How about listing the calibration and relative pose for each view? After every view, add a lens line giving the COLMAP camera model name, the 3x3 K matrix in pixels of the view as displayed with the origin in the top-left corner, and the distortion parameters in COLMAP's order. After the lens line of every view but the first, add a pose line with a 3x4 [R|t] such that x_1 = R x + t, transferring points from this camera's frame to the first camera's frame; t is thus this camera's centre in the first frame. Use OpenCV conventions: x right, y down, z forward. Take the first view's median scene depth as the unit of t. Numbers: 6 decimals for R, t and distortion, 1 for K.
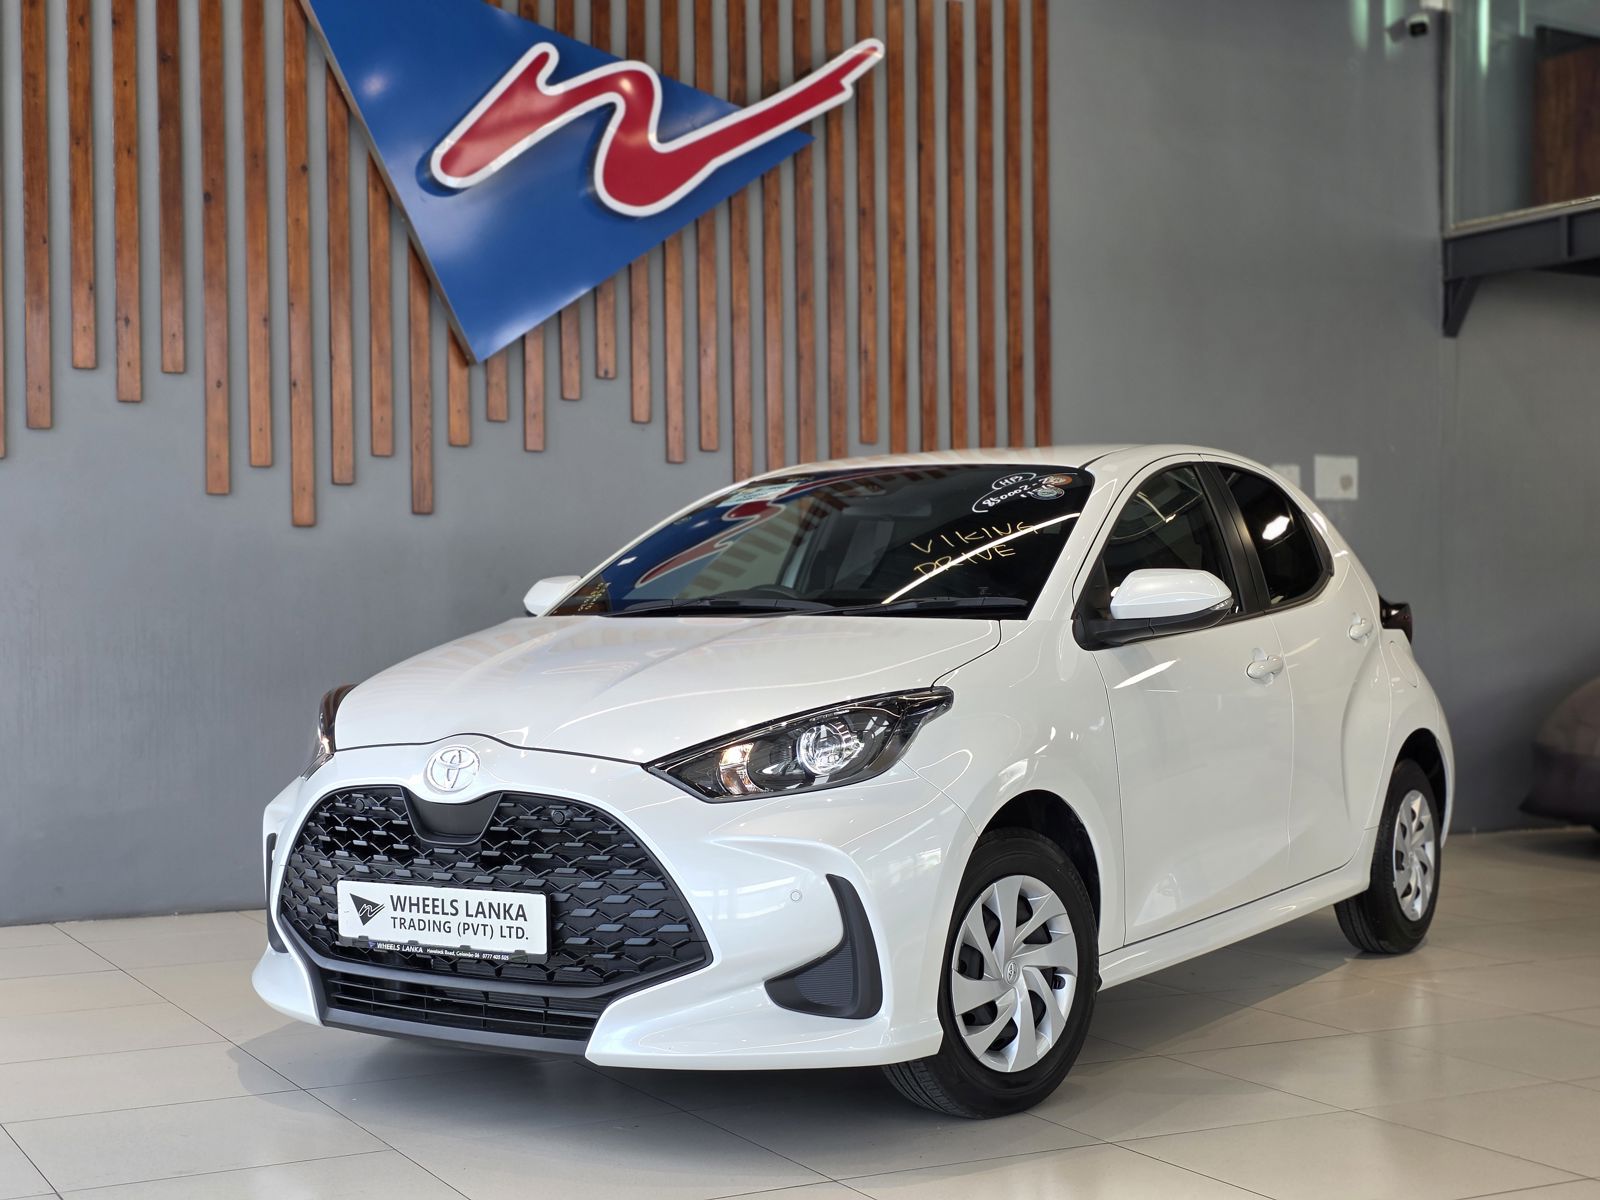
lens RADIAL K [[2108.7, 0, 839.2], [0, 2108.7, 603.1], [0, 0, 1]] dist [0.142253, -0.405578]
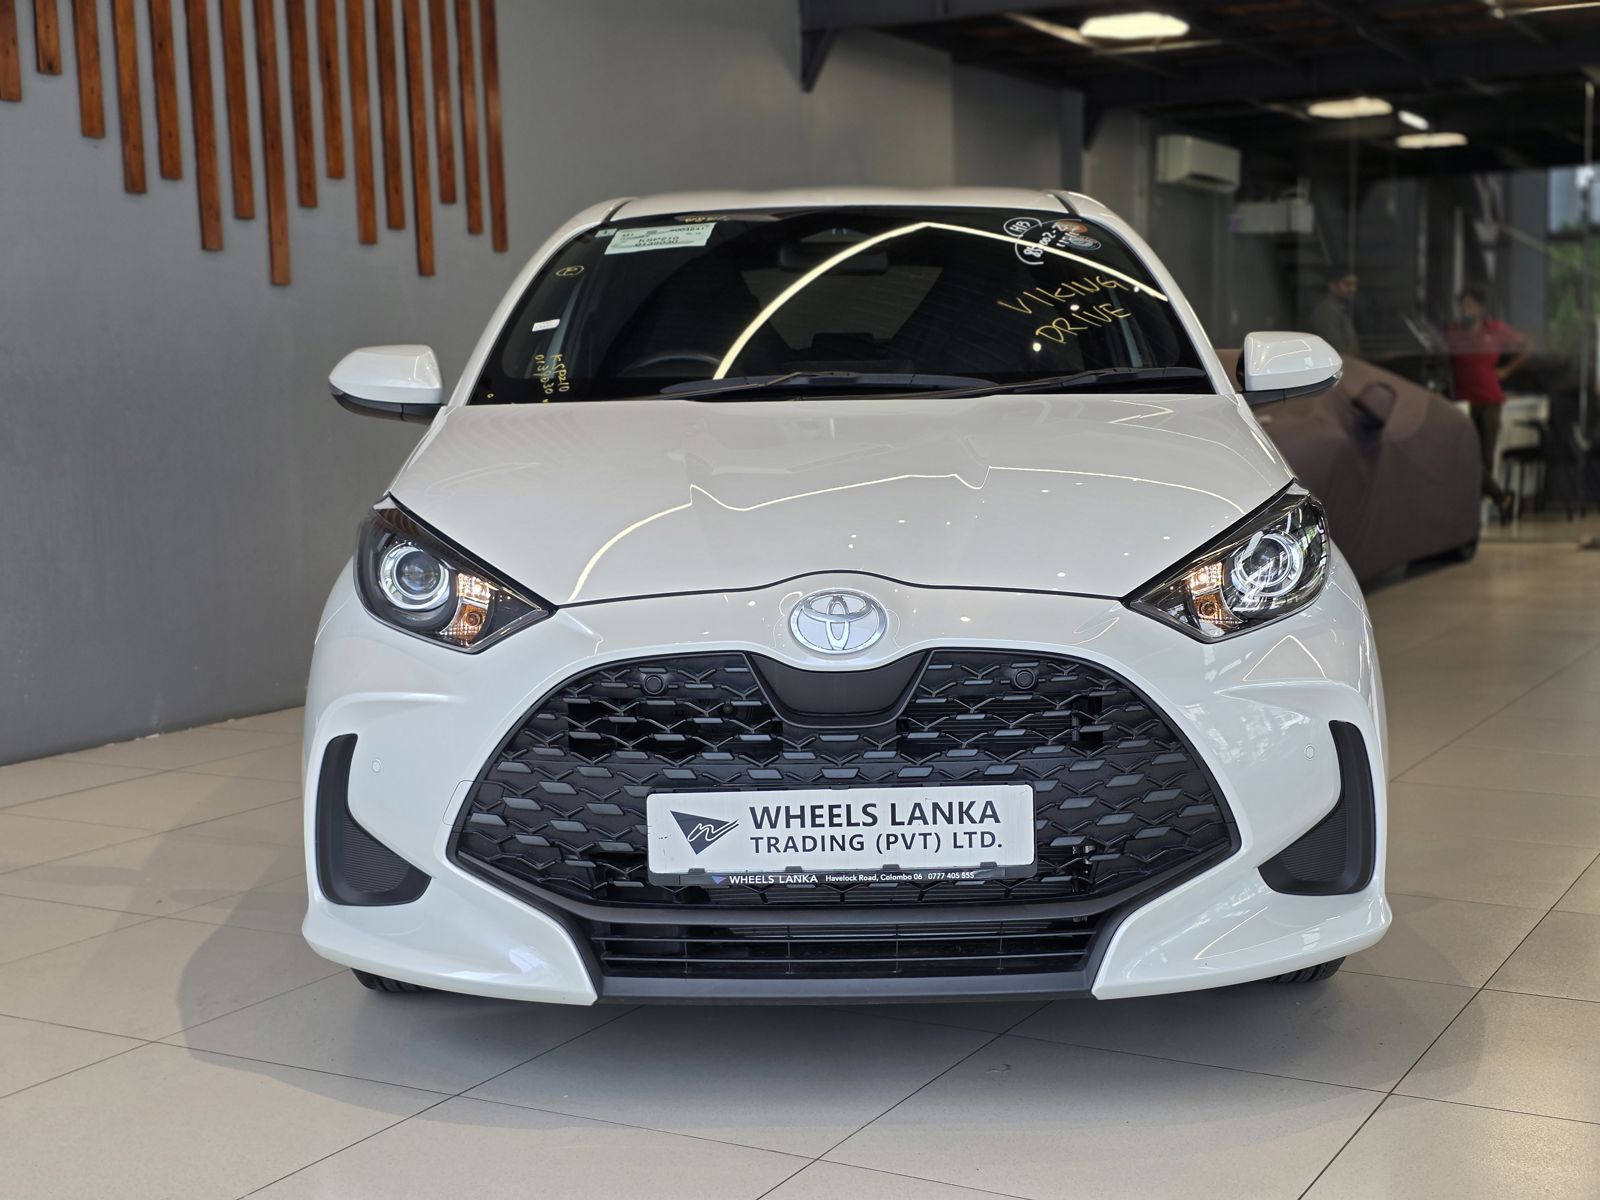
lens RADIAL K [[2108.7, 0, 839.2], [0, 2108.7, 603.1], [0, 0, 1]] dist [0.142253, -0.405578]
pose [[0.856333, -0.067679, 0.511971, -0.532162], [0.012181, 0.993747, 0.110992, -0.005901], [-0.516281, -0.088810, 0.851802, 0.395166]]
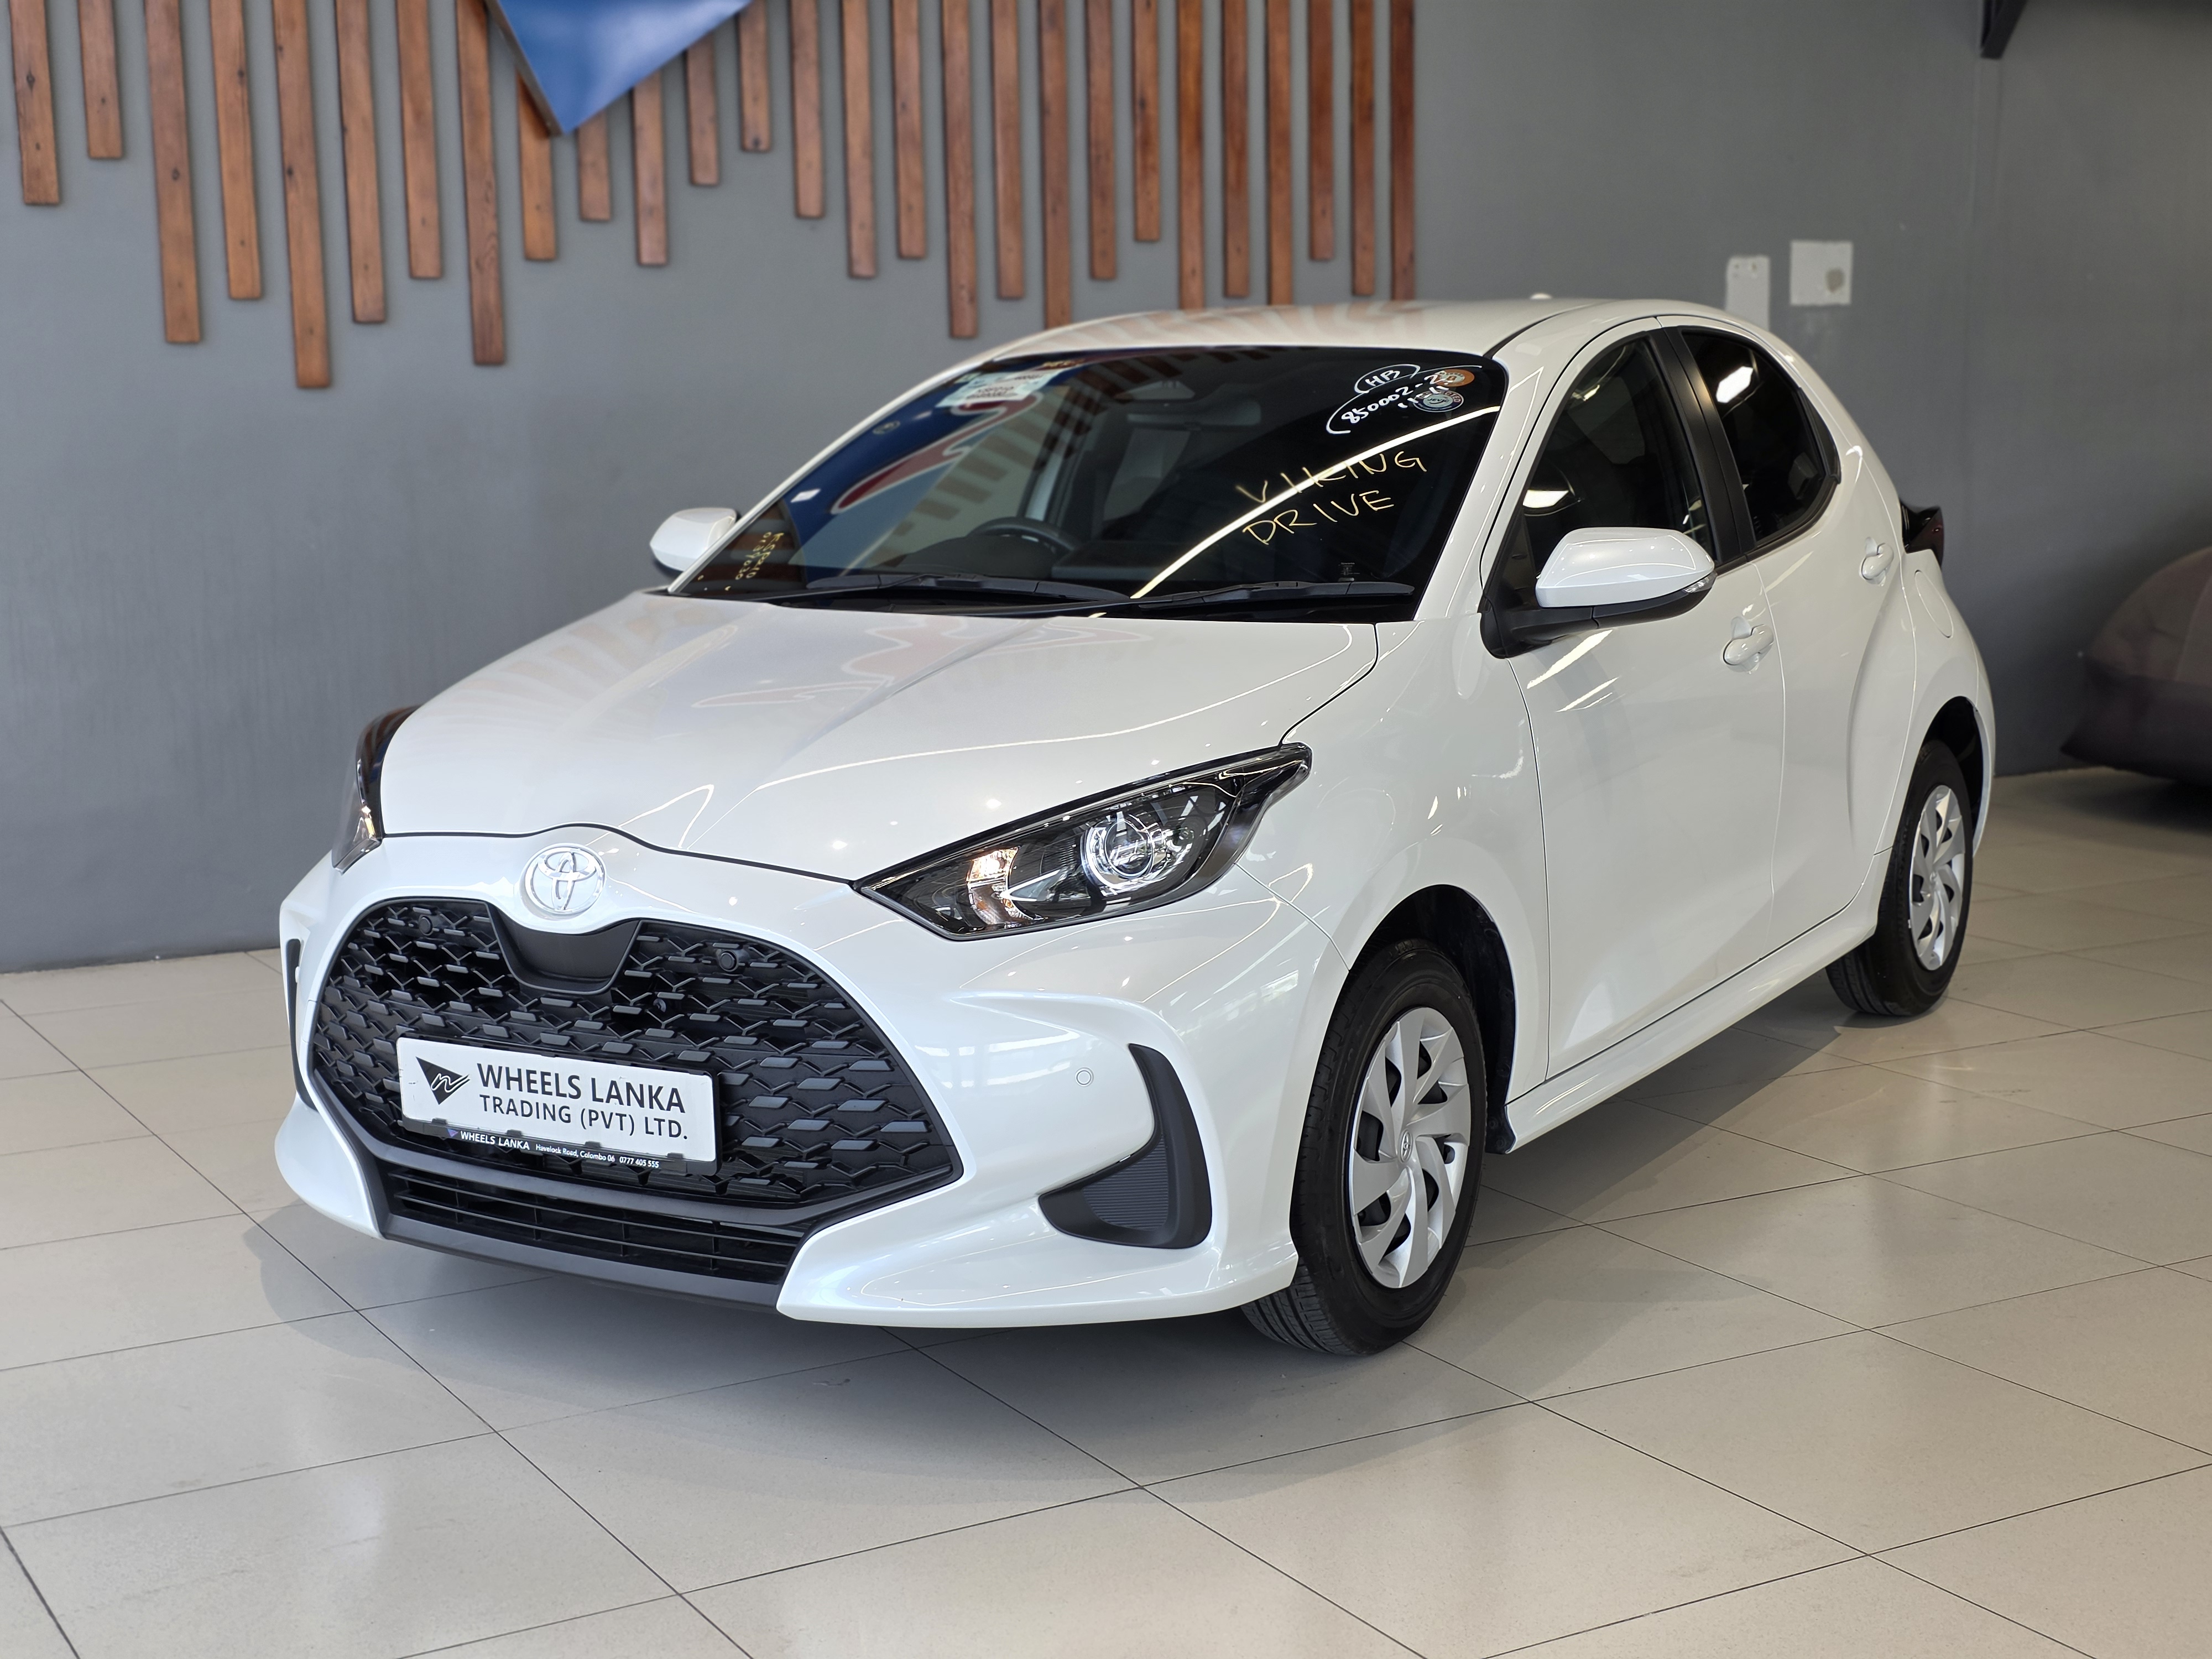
lens RADIAL K [[2926.3, 0, 1167.3], [0, 2926.3, 830.3], [0, 0, 1]] dist [0.175720, -0.605423]
pose [[0.999523, -0.007168, 0.030032, -0.020076], [0.002360, 0.987570, 0.157163, -0.081148], [-0.030785, -0.157018, 0.987116, 0.080626]]
